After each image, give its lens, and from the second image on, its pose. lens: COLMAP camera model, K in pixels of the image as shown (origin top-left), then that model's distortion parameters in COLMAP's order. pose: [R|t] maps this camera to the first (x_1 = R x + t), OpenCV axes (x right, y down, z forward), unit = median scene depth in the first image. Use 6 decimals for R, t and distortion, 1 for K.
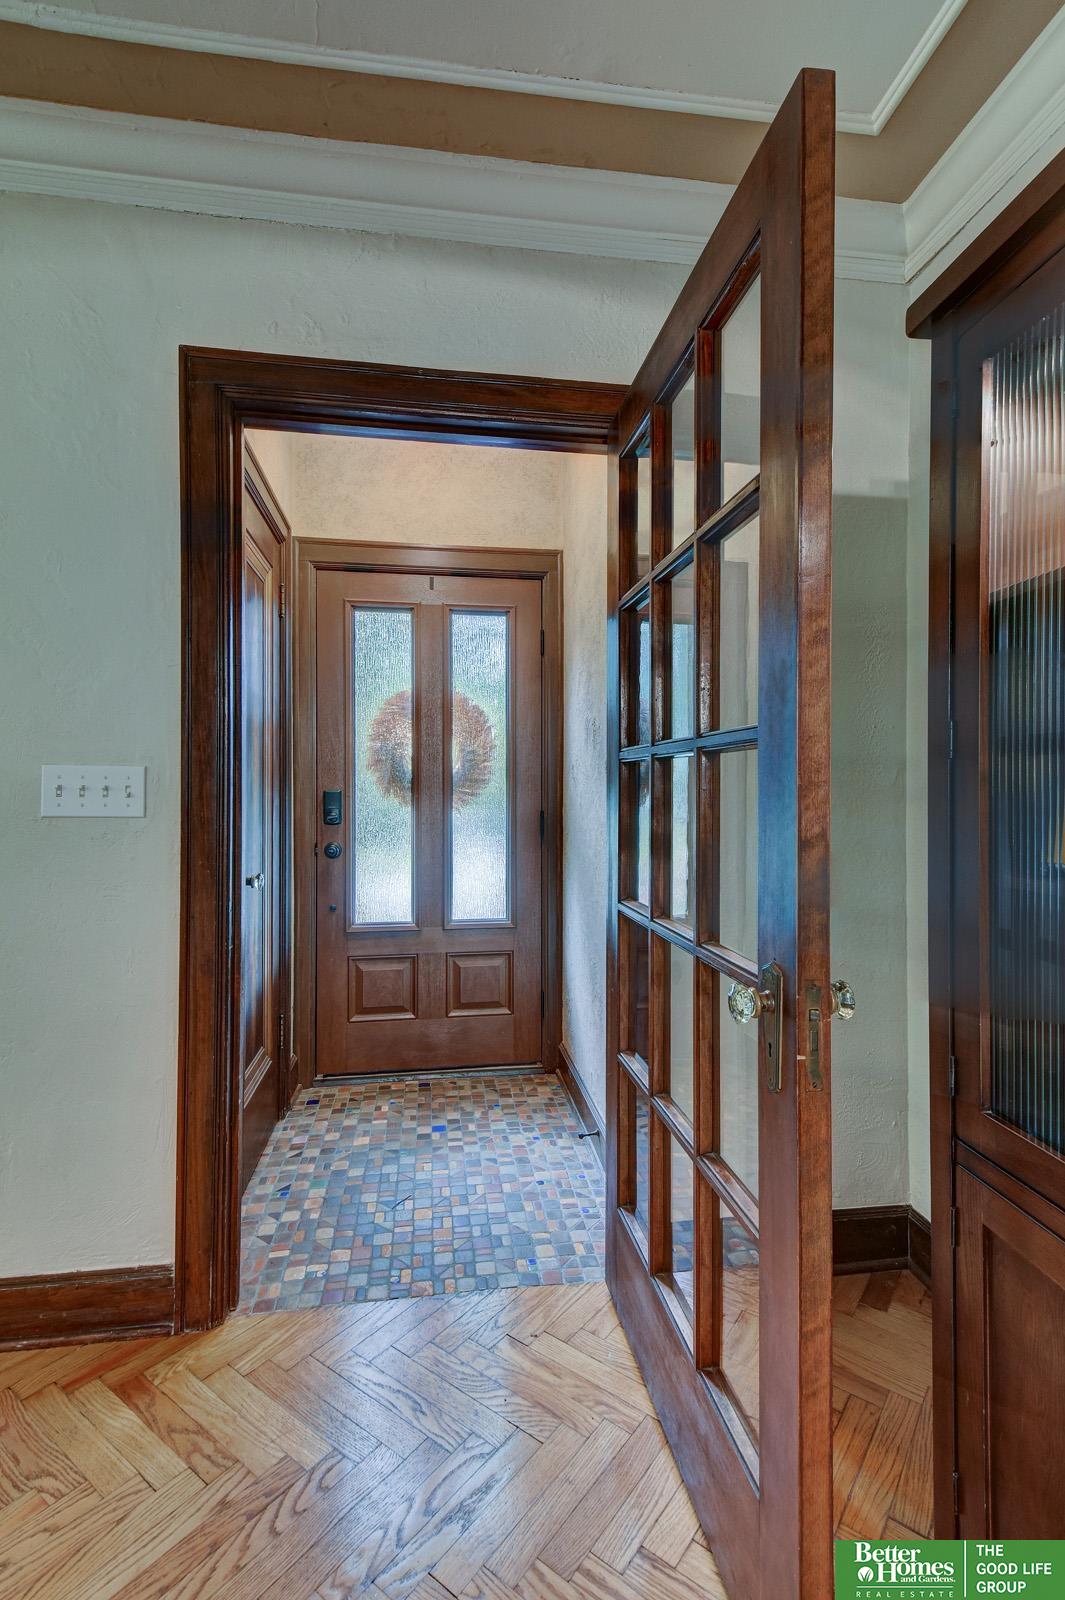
lens RADIAL K [[752.0, 0, 544.2], [0, 752.0, 792.1], [0, 0, 1]] dist [0.012701, -0.007941]
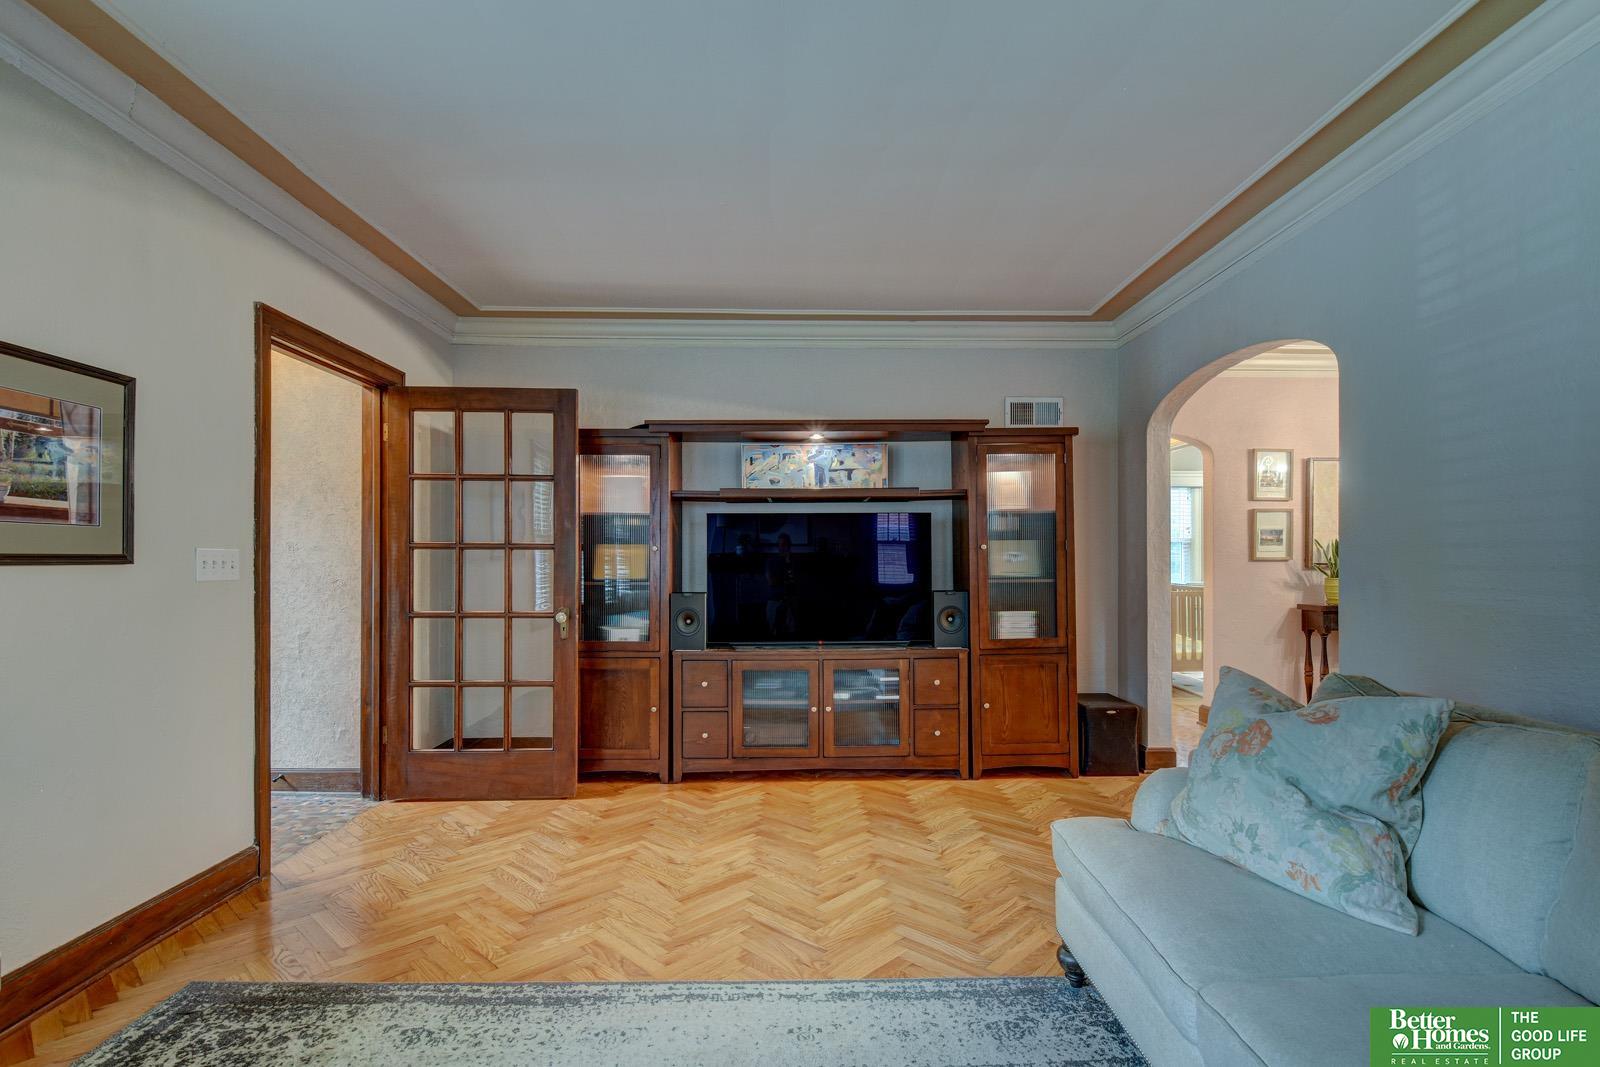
lens RADIAL K [[798.2, 0, 821.3], [0, 798.2, 551.5], [0, 0, 1]] dist [-0.002164, -0.006742]
pose [[0.109875, 0.002007, 0.993943, -1.288773], [0.001098, 0.999997, -0.002141, -0.014312], [-0.993945, 0.001327, 0.109872, -0.277099]]
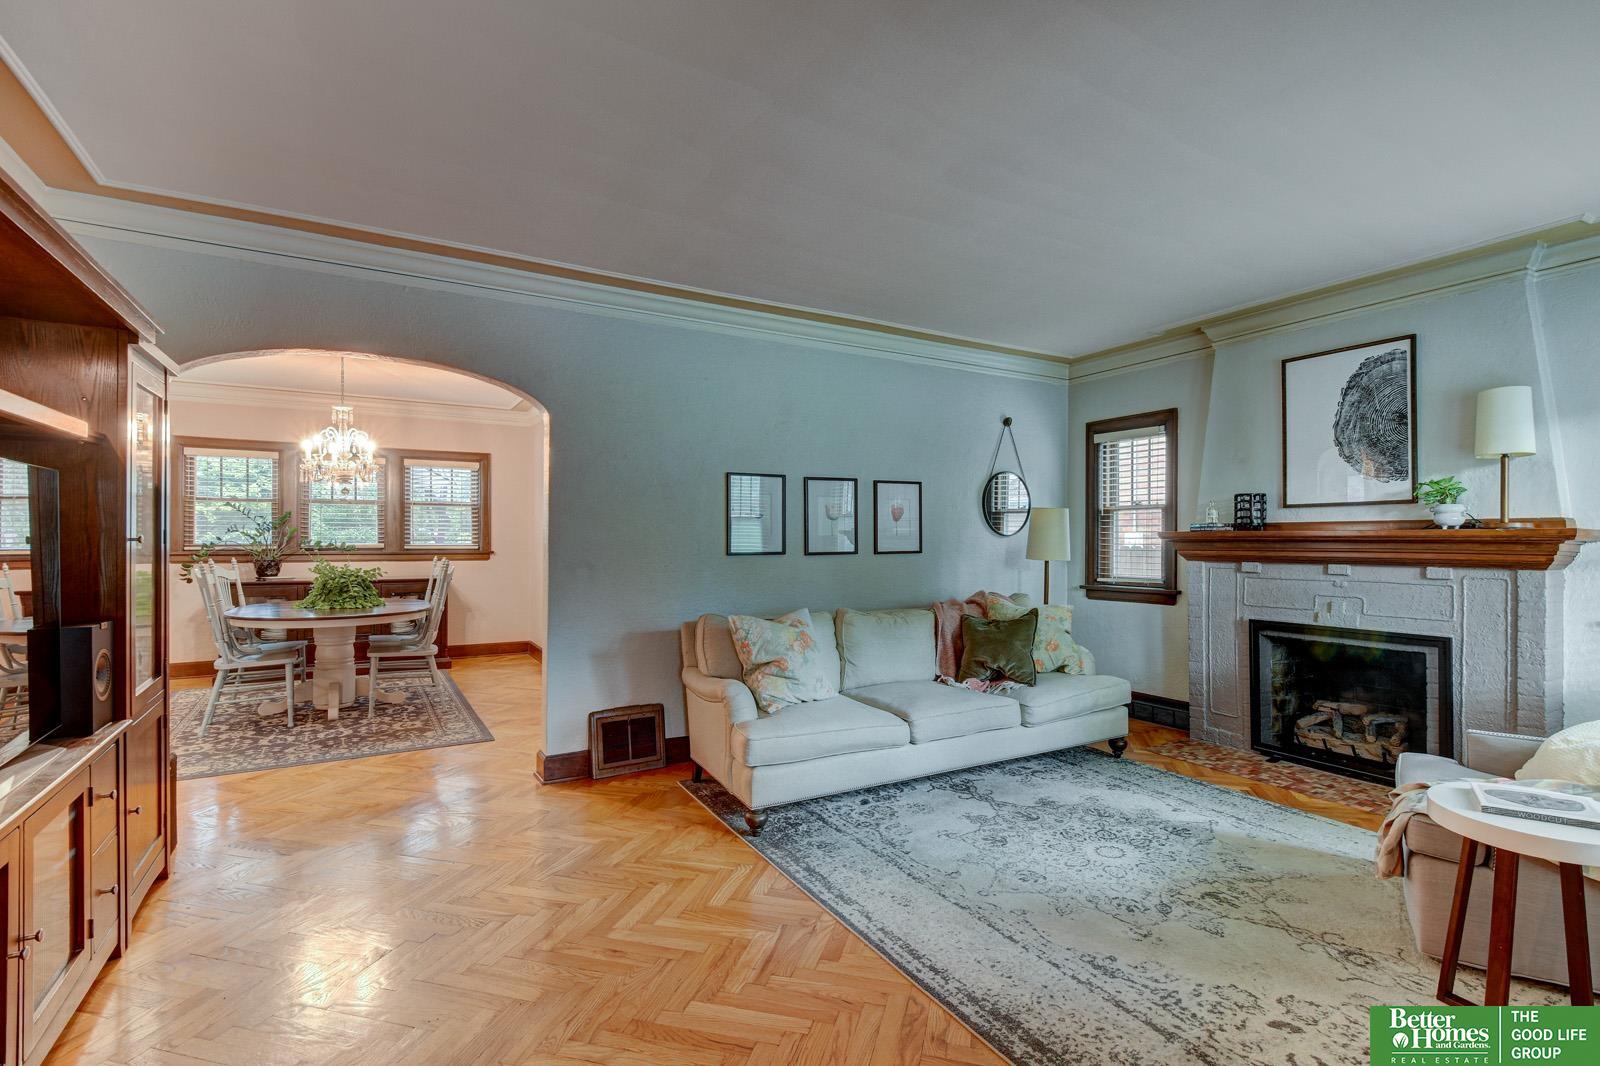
lens RADIAL K [[752.0, 0, 813.0], [0, 752.0, 537.9], [0, 0, 1]] dist [0.012701, -0.007941]
pose [[-0.925961, -0.008833, -0.377516, -0.073669], [-0.008691, 0.999960, -0.002078, -0.032566], [0.377520, 0.001357, -0.926001, 0.677459]]
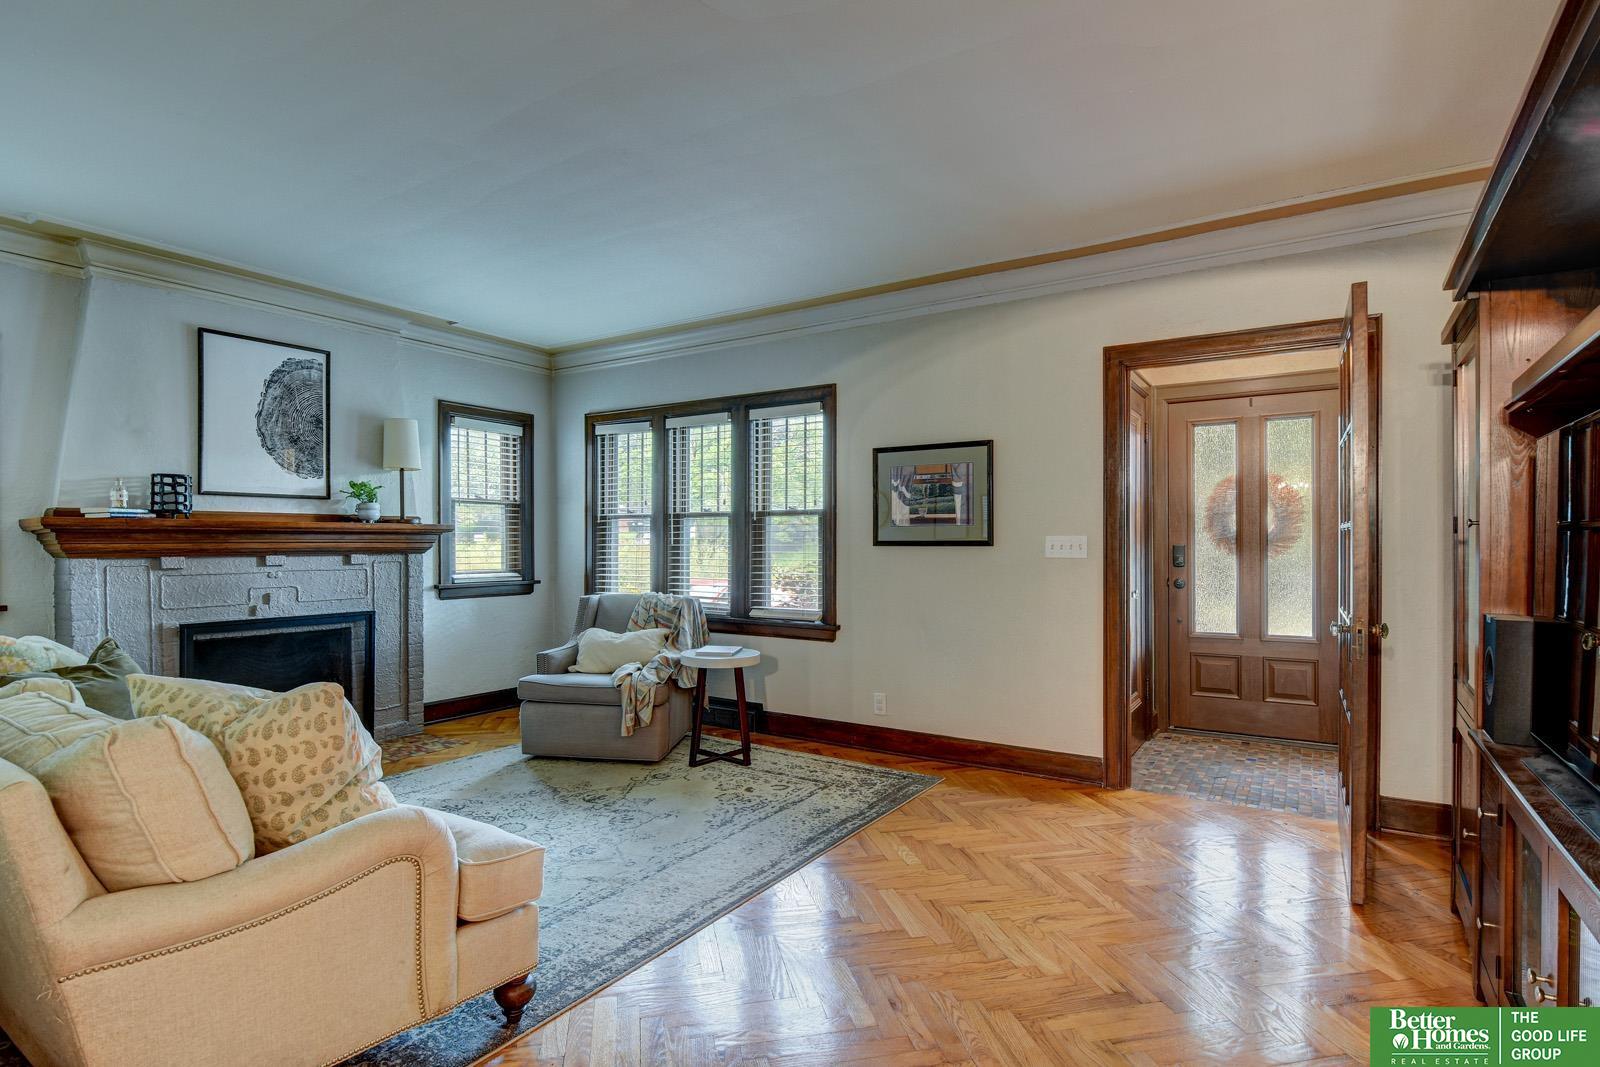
lens RADIAL K [[798.2, 0, 811.6], [0, 798.2, 544.6], [0, 0, 1]] dist [-0.002164, -0.006742]
pose [[0.754240, -0.005050, -0.656580, 0.252412], [0.005447, 0.999984, -0.001434, -0.005479], [0.656577, -0.002495, 0.754255, -0.821881]]
